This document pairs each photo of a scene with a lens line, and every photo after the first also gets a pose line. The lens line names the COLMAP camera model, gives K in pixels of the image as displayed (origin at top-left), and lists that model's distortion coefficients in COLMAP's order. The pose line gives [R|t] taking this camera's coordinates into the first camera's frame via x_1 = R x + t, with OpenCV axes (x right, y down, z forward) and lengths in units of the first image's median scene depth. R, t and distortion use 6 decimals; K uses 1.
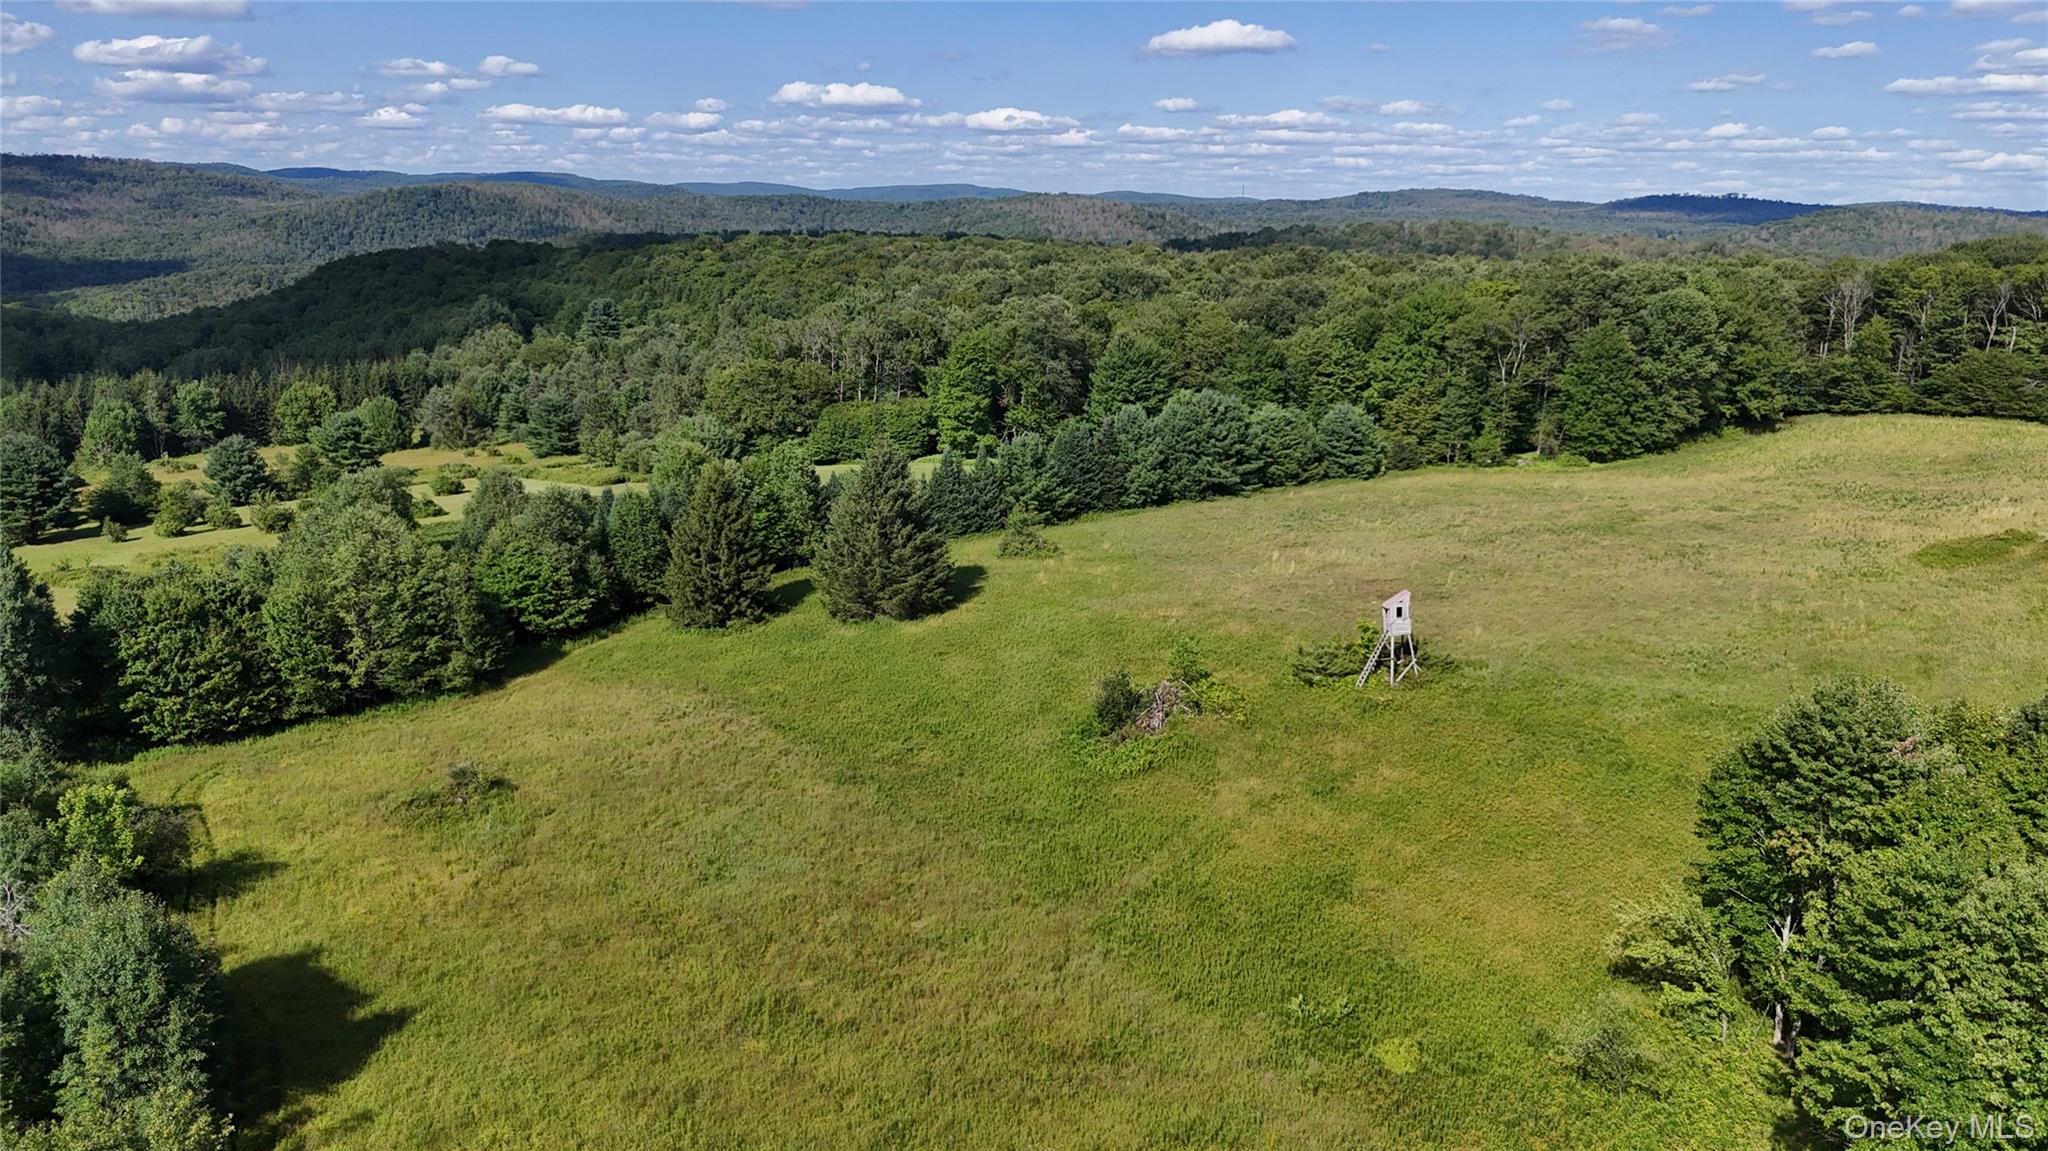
lens RADIAL K [[1572.6, 0, 1033.1], [0, 1572.6, 583.2], [0, 0, 1]] dist [0.082346, -0.078752]
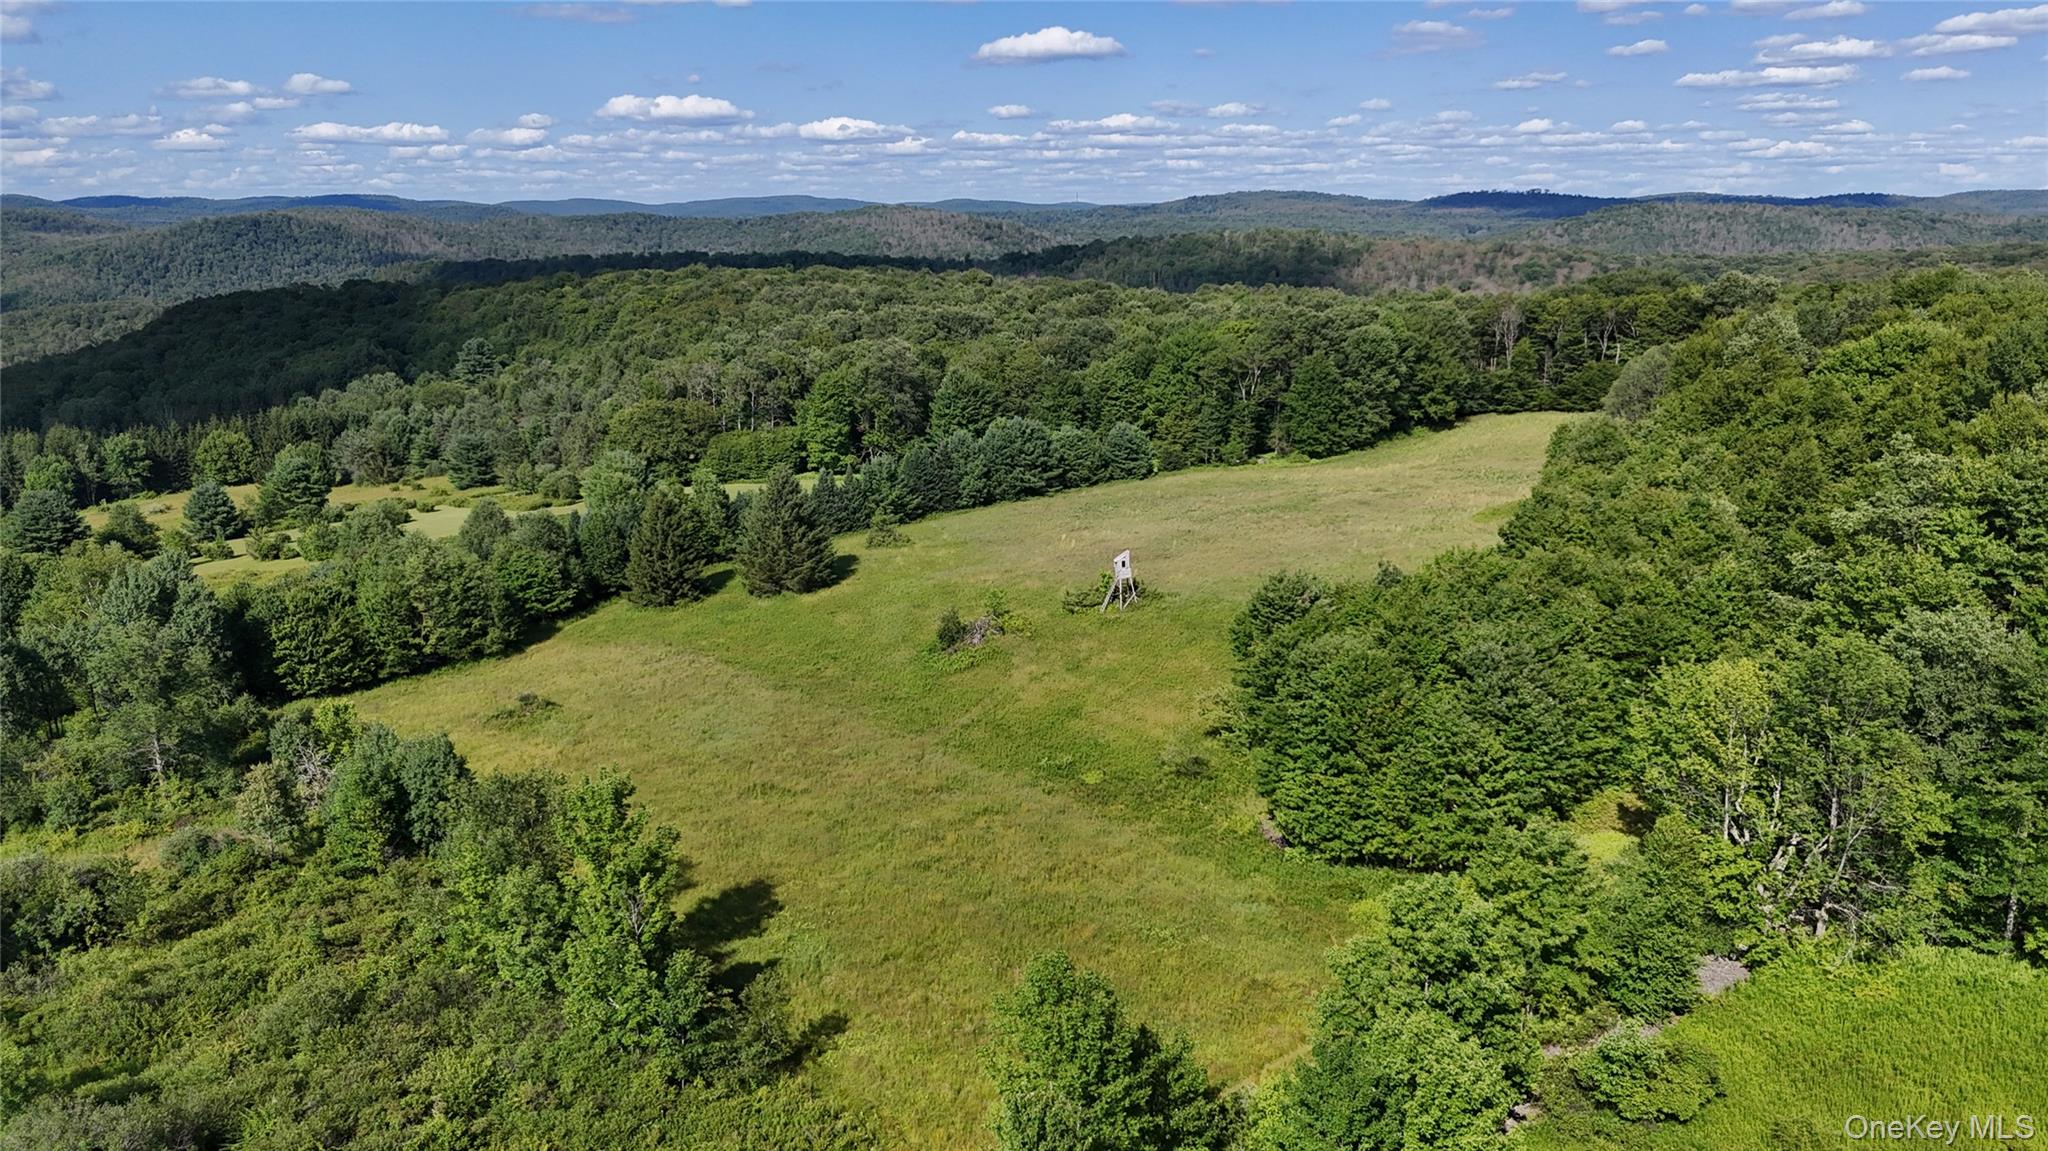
lens RADIAL K [[1572.6, 0, 1038.3], [0, 1572.6, 570.2], [0, 0, 1]] dist [0.082346, -0.078752]
pose [[0.994397, -0.048932, 0.093700, -0.002763], [0.050012, 0.998706, -0.009213, 0.025400], [-0.093128, 0.013847, 0.995558, -0.418209]]
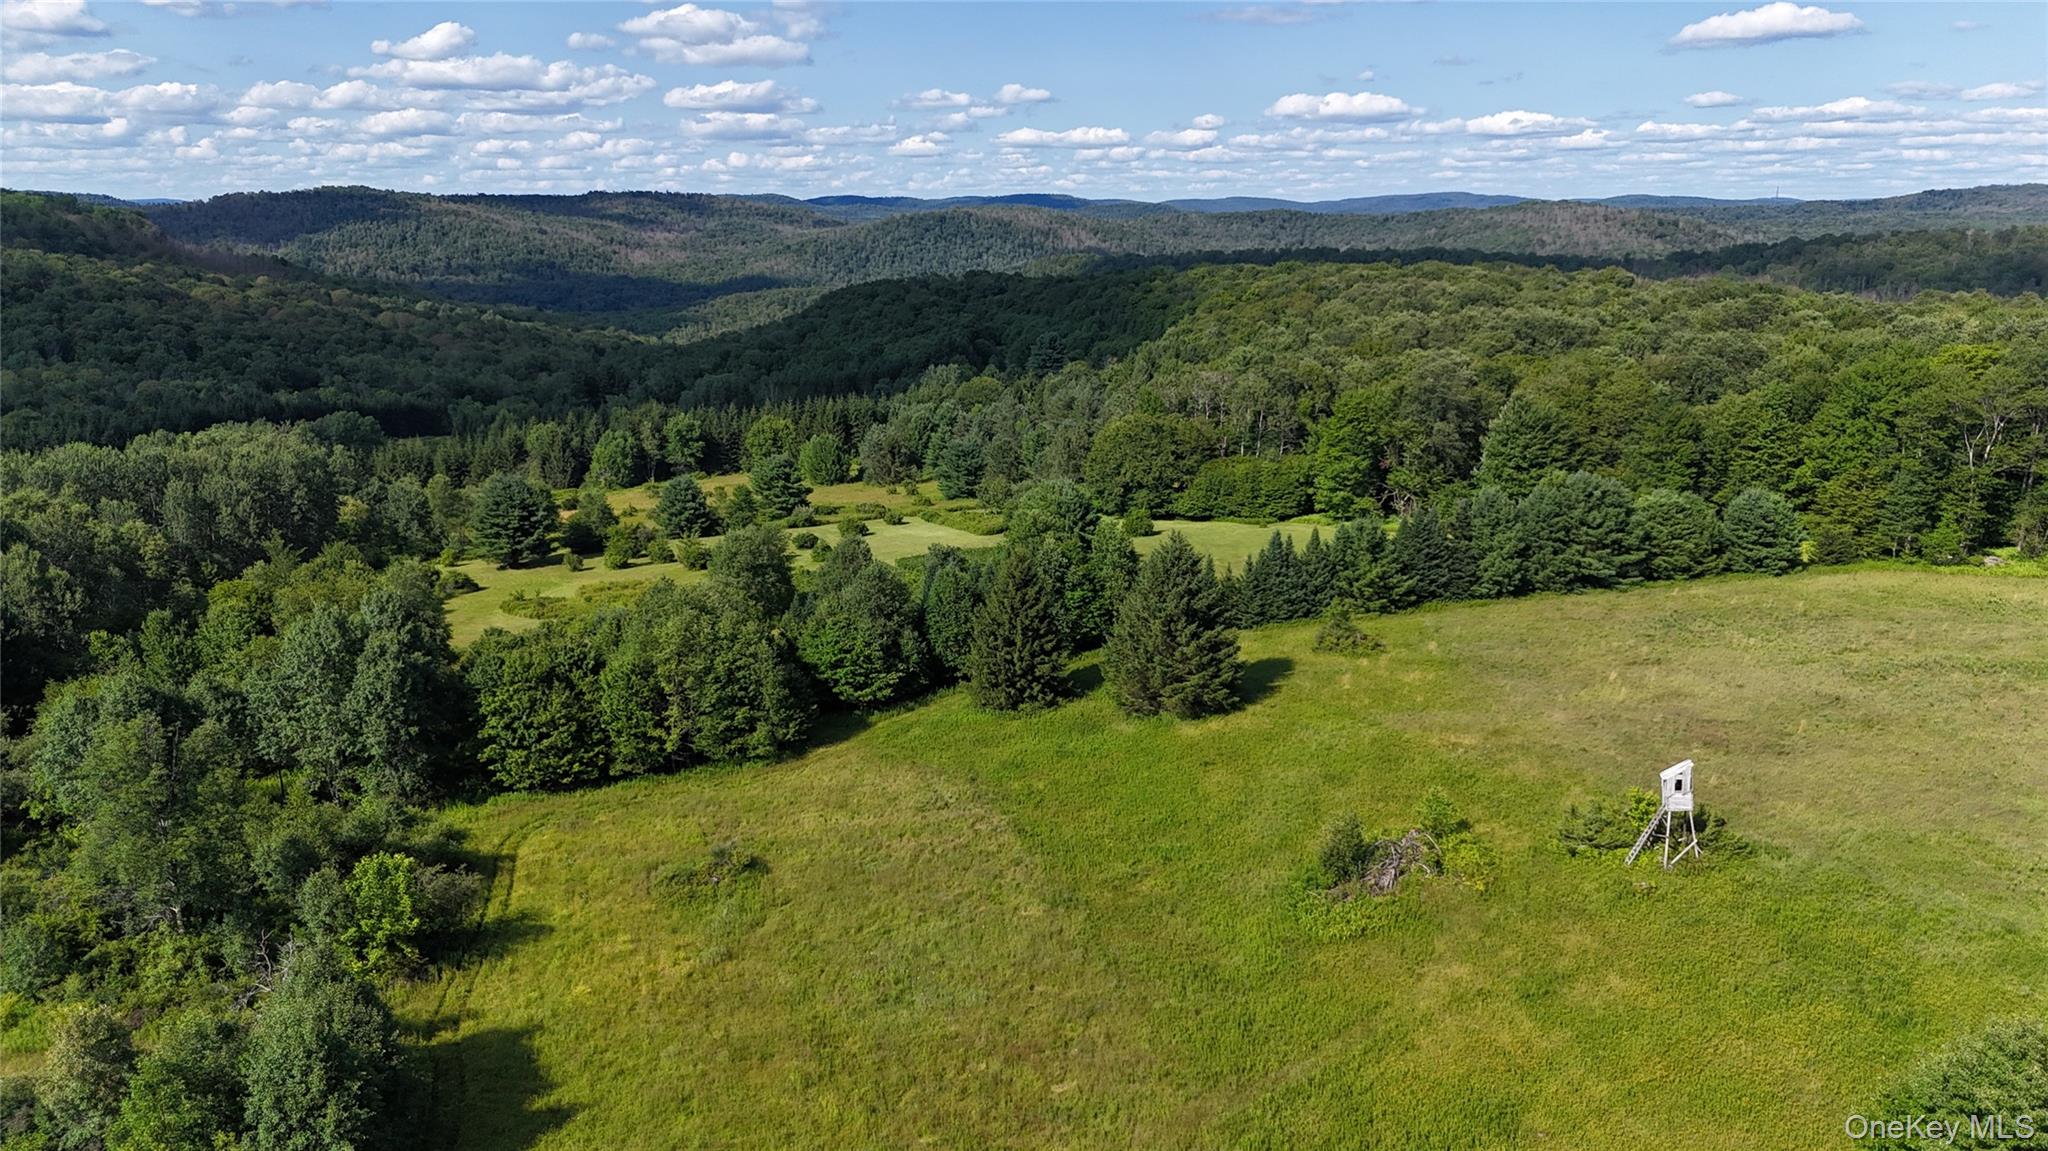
lens RADIAL K [[1572.6, 0, 1011.3], [0, 1572.6, 575.7], [0, 0, 1]] dist [0.082346, -0.078752]
pose [[0.951678, 0.051589, -0.302733, 0.101646], [-0.055245, 0.998467, -0.003521, -0.054016], [0.302087, 0.020075, 0.953069, 0.026881]]
